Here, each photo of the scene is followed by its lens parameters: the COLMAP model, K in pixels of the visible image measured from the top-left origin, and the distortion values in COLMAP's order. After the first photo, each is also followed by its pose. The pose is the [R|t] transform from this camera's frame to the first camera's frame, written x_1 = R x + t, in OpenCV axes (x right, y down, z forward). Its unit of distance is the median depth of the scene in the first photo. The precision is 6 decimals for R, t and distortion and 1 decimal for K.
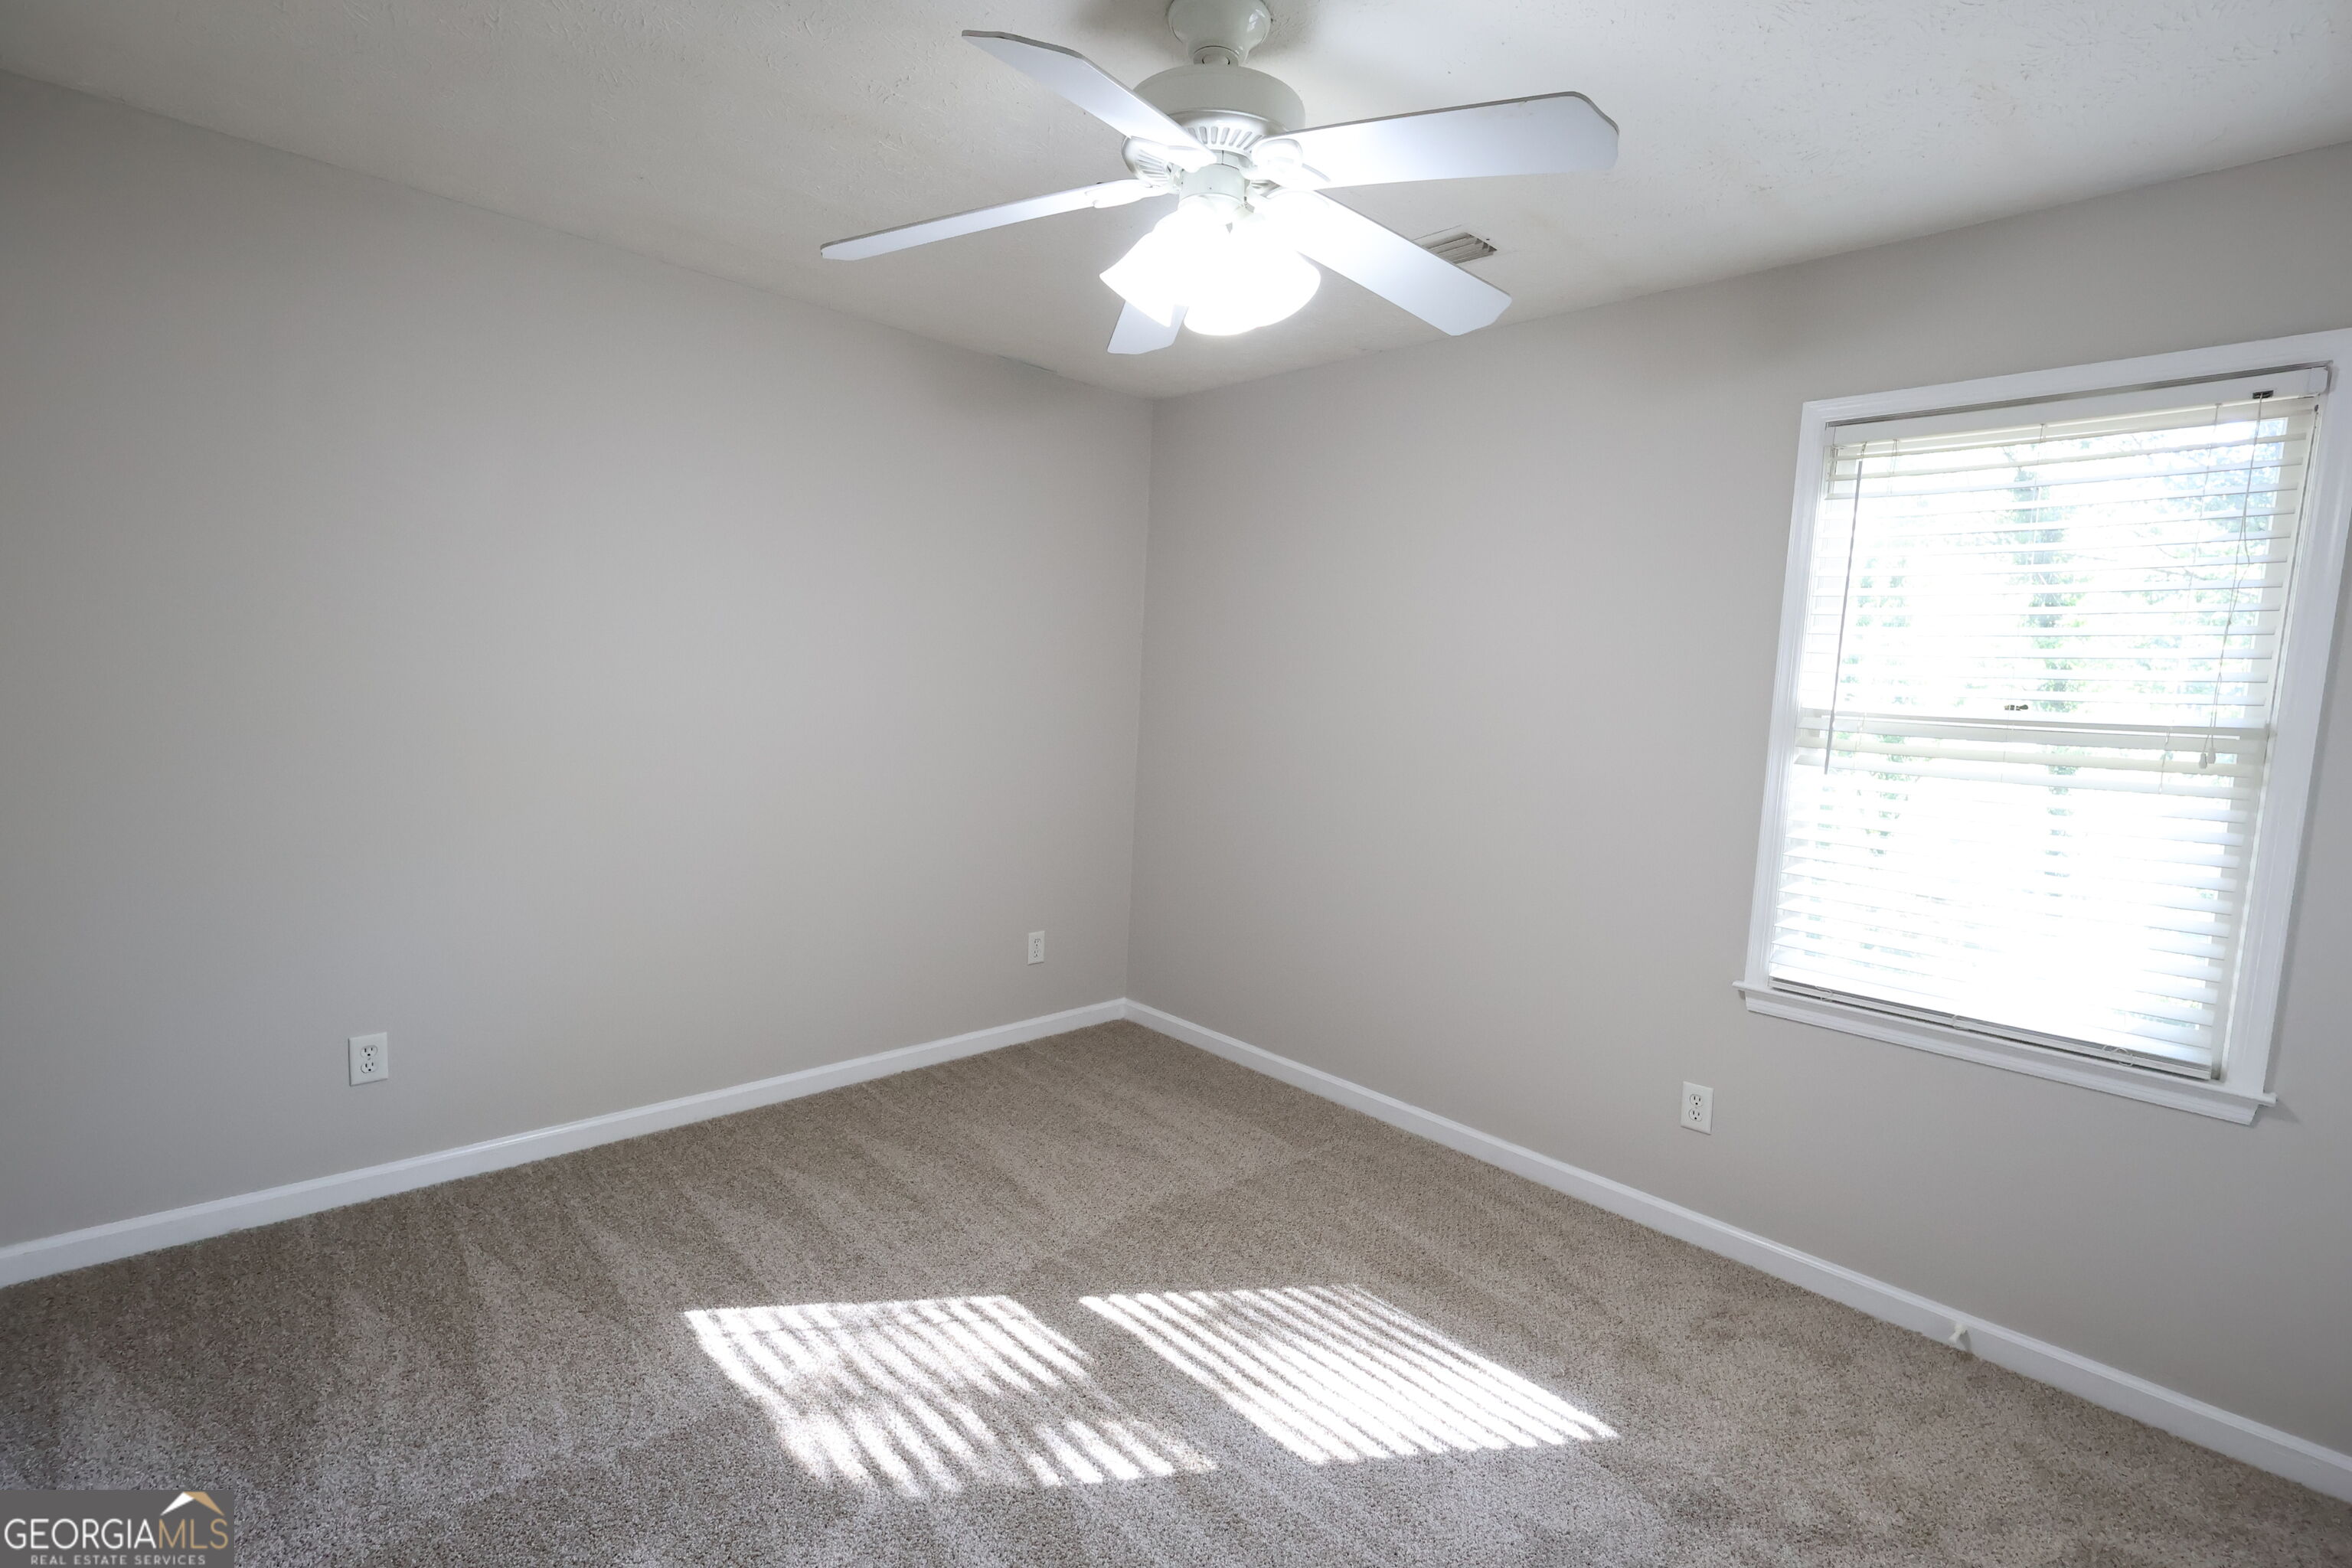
lens RADIAL K [[1088.8, 0, 1170.9], [0, 1088.8, 771.0], [0, 0, 1]] dist [-0.000372, 0.001990]
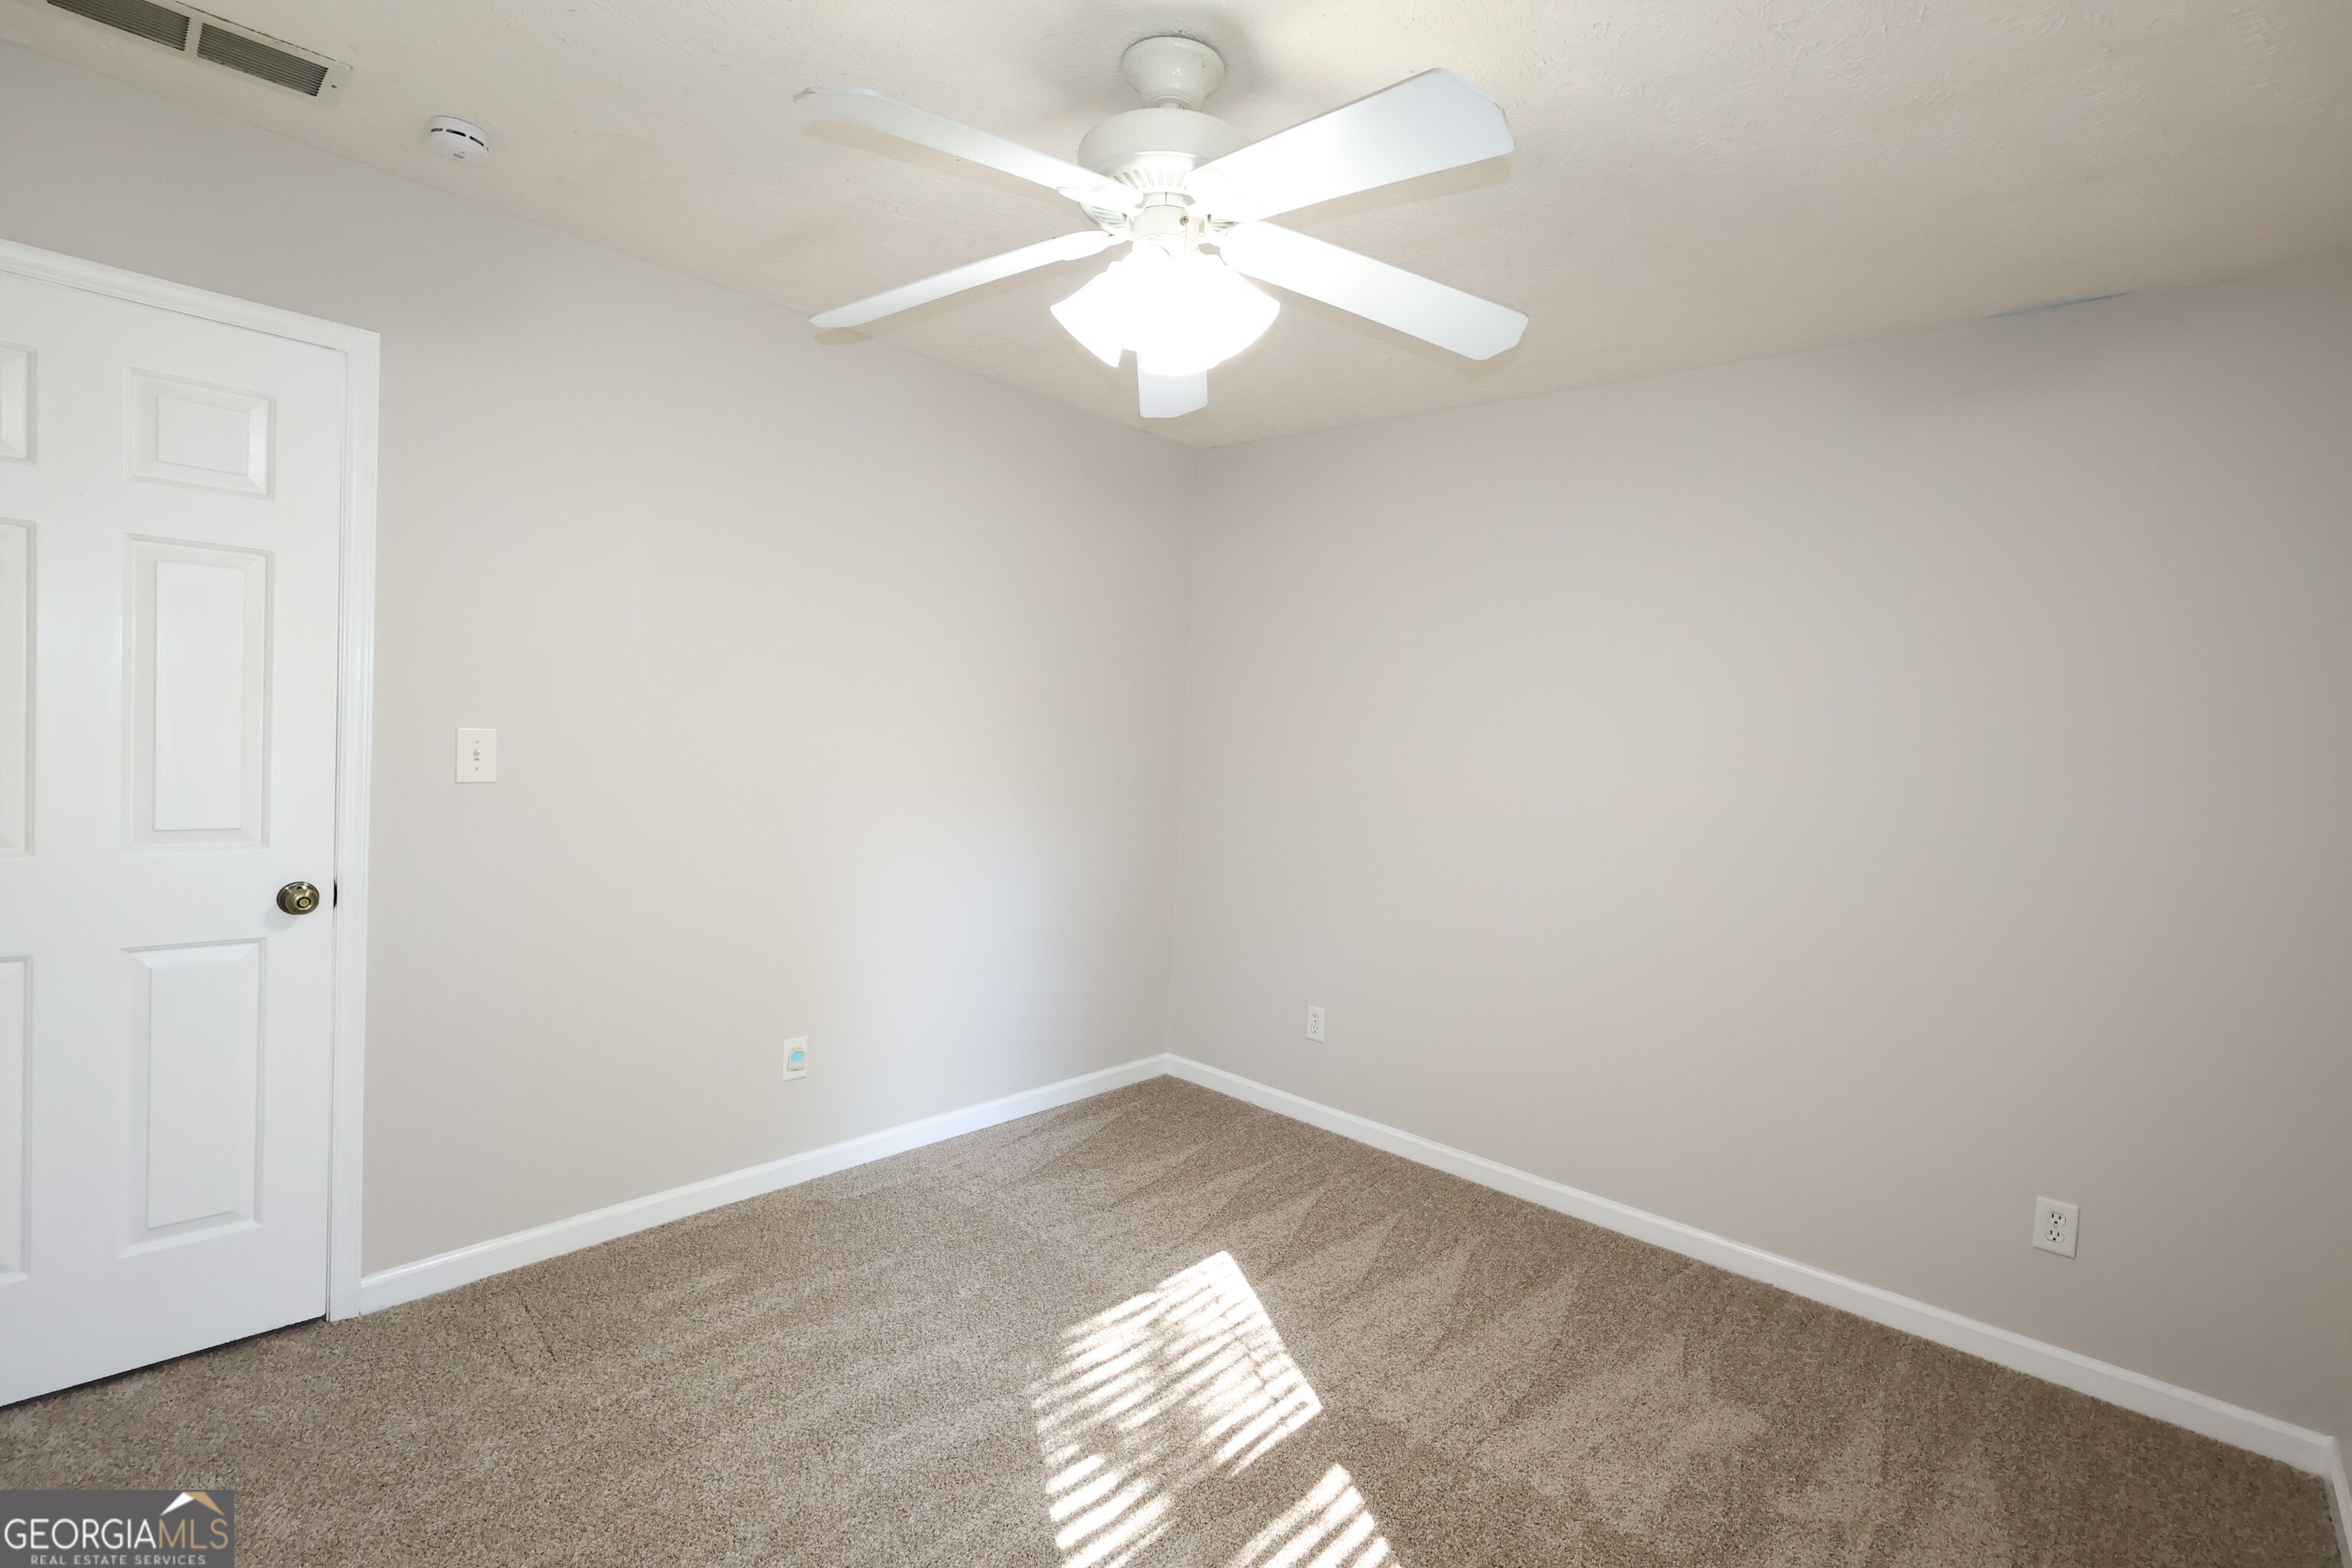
lens RADIAL K [[1088.8, 0, 1191.8], [0, 1088.8, 771.8], [0, 0, 1]] dist [-0.000372, 0.001990]
pose [[0.071207, -0.010230, -0.997409, 0.750273], [-0.137171, 0.990346, -0.019951, -0.018469], [0.987985, 0.138237, 0.069117, 0.739629]]
